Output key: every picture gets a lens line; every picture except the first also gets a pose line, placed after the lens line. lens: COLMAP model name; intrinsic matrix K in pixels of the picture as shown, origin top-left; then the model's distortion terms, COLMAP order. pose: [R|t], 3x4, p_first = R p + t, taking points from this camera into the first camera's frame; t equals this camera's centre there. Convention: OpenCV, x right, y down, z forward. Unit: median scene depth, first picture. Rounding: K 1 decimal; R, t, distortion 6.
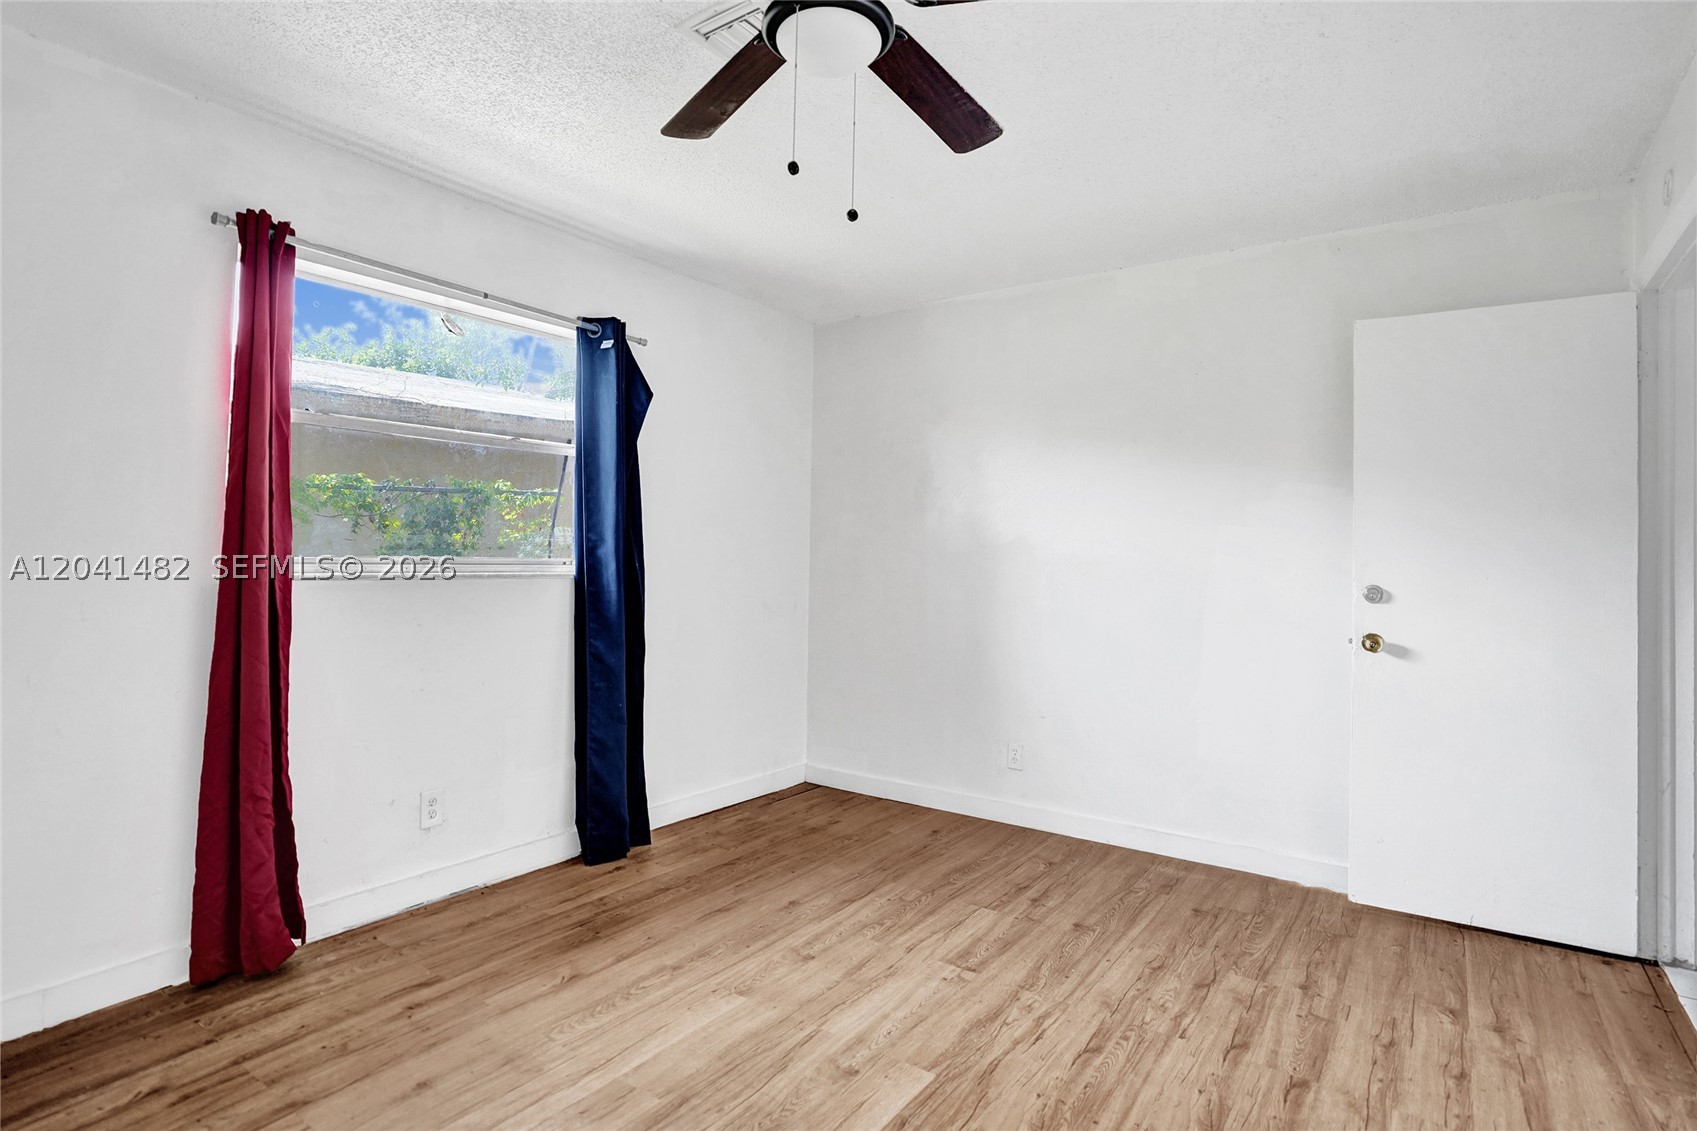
lens RADIAL K [[857.3, 0, 847.5], [0, 857.3, 525.5], [0, 0, 1]] dist [-0.059910, 0.027505]
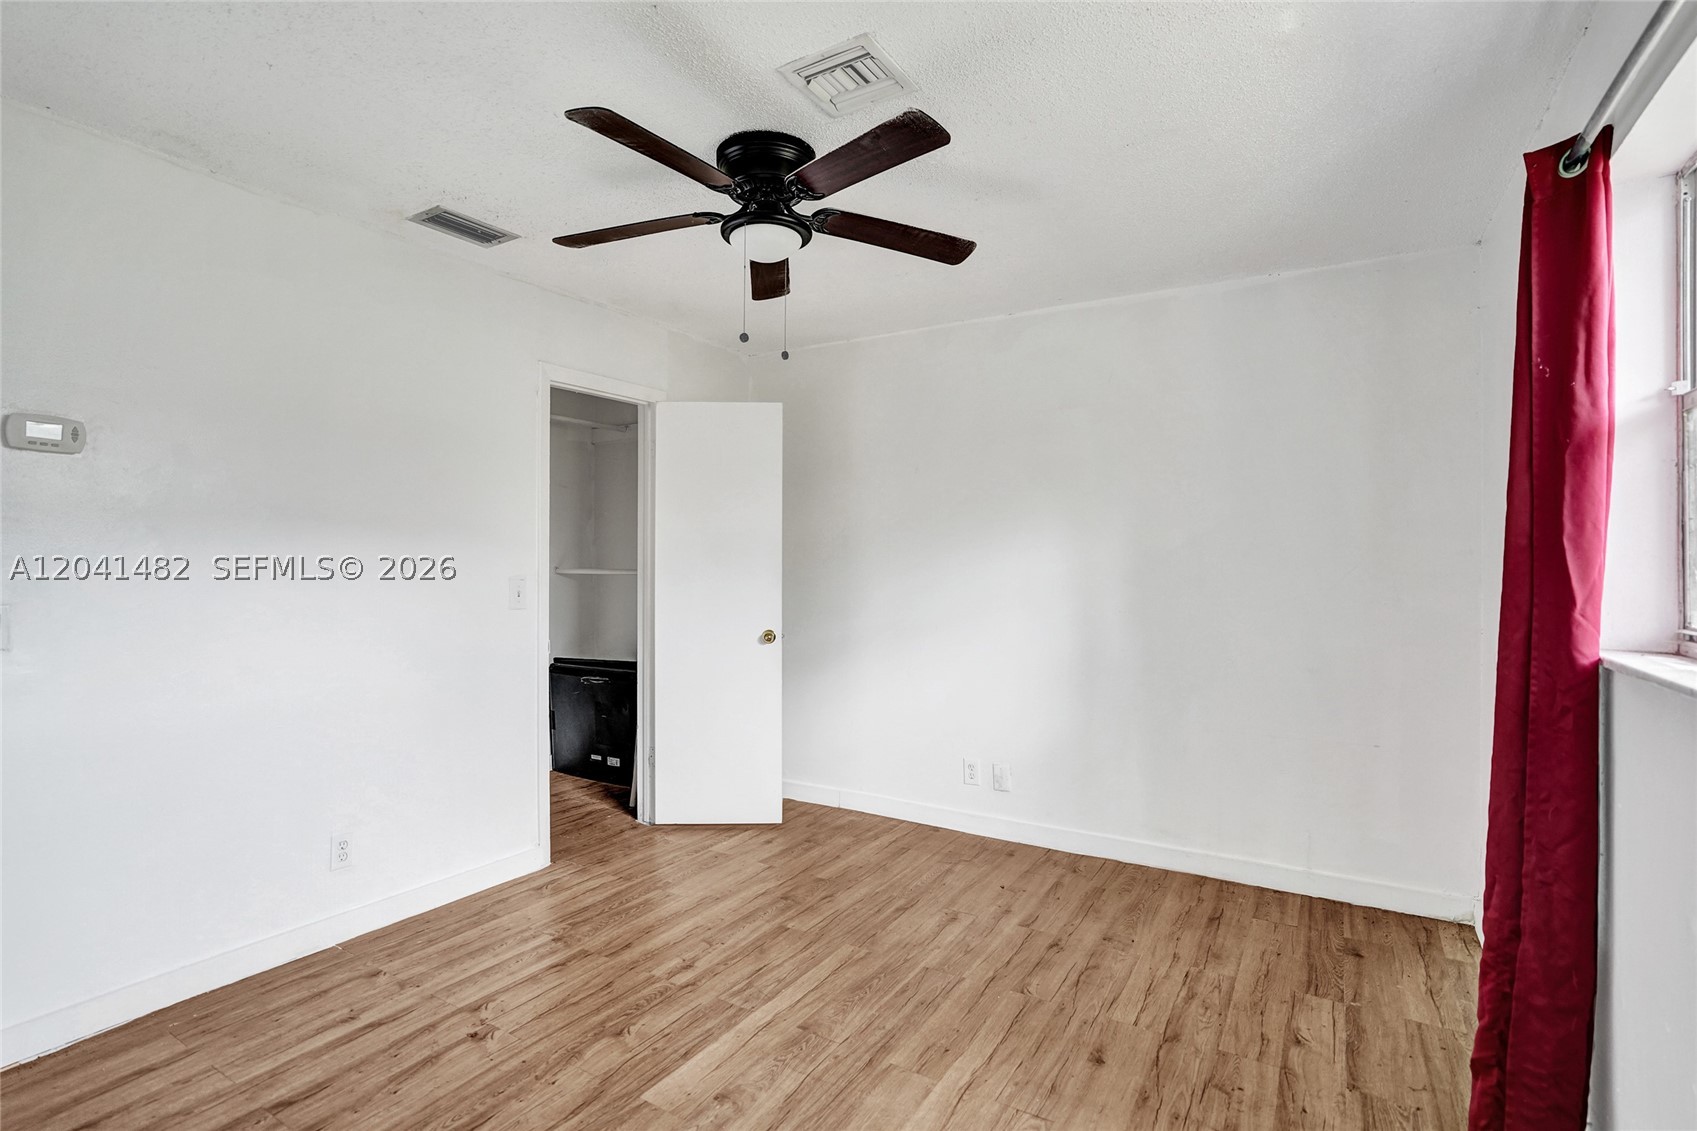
lens RADIAL K [[827.1, 0, 856.2], [0, 827.1, 563.7], [0, 0, 1]] dist [-0.060541, 0.029509]
pose [[-0.996943, -0.022773, -0.074744, -0.051807], [-0.020572, 0.999335, -0.030091, 0.014776], [0.075379, -0.028462, -0.996749, 1.474235]]
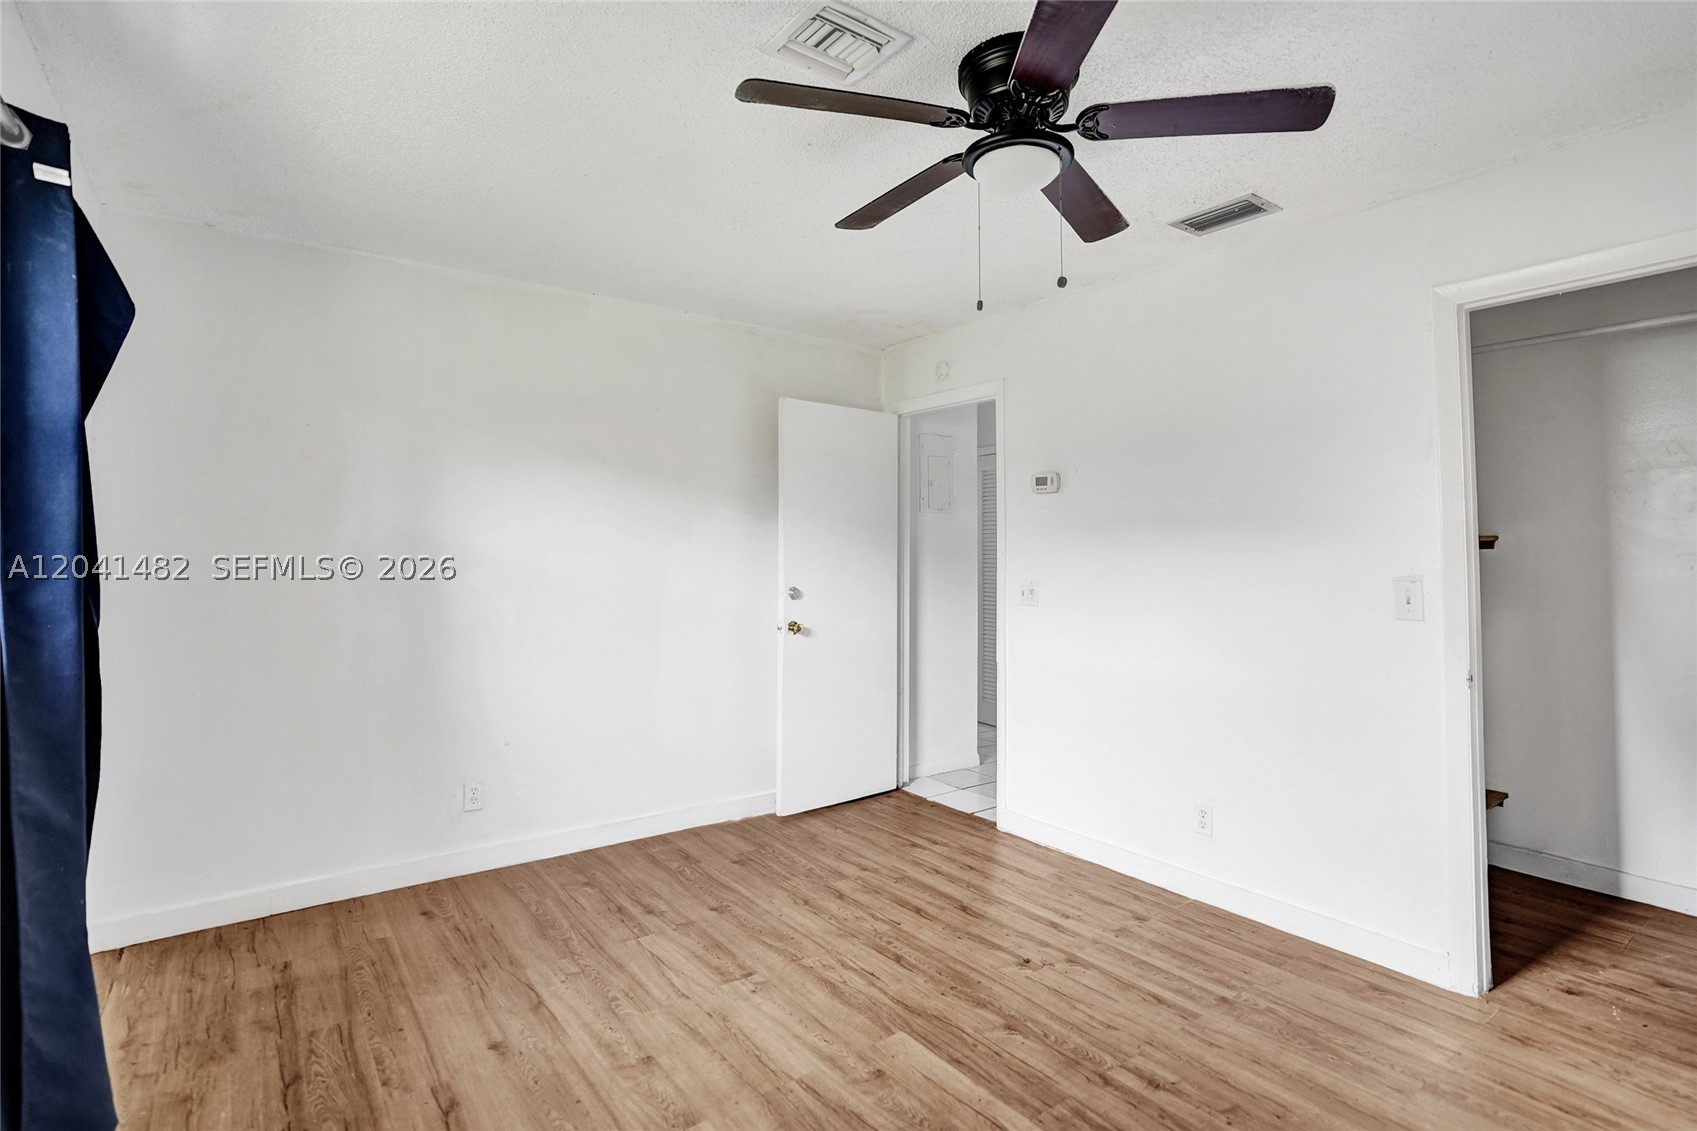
lens RADIAL K [[827.1, 0, 856.2], [0, 827.1, 563.7], [0, 0, 1]] dist [-0.060541, 0.029509]
pose [[0.299415, -0.028742, 0.953690, -0.705421], [-0.032301, 0.998668, 0.040238, -0.027700], [-0.953576, -0.042853, 0.298087, 0.543884]]
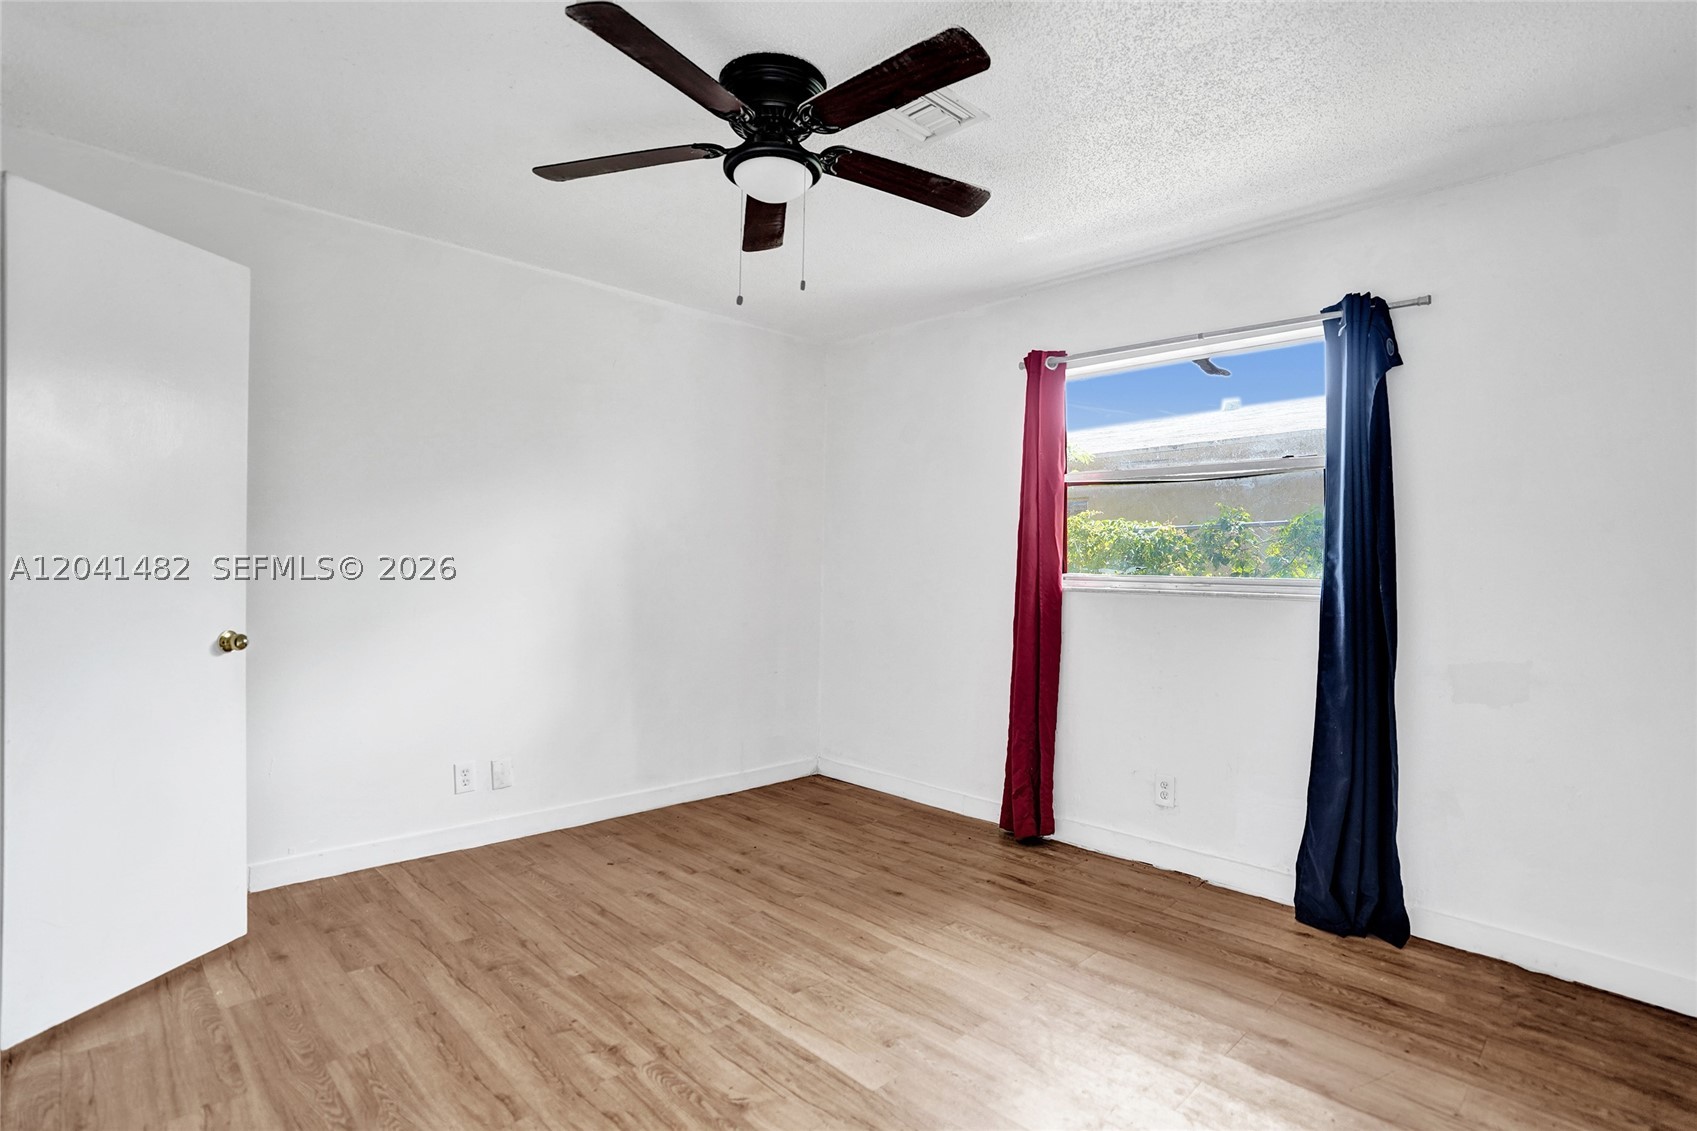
lens RADIAL K [[827.1, 0, 856.2], [0, 827.1, 563.7], [0, 0, 1]] dist [-0.060541, 0.029509]
pose [[-0.166279, -0.022423, -0.985824, 0.763541], [0.013714, 0.999592, -0.025049, 0.046383], [0.985983, -0.017685, -0.165904, 0.831814]]
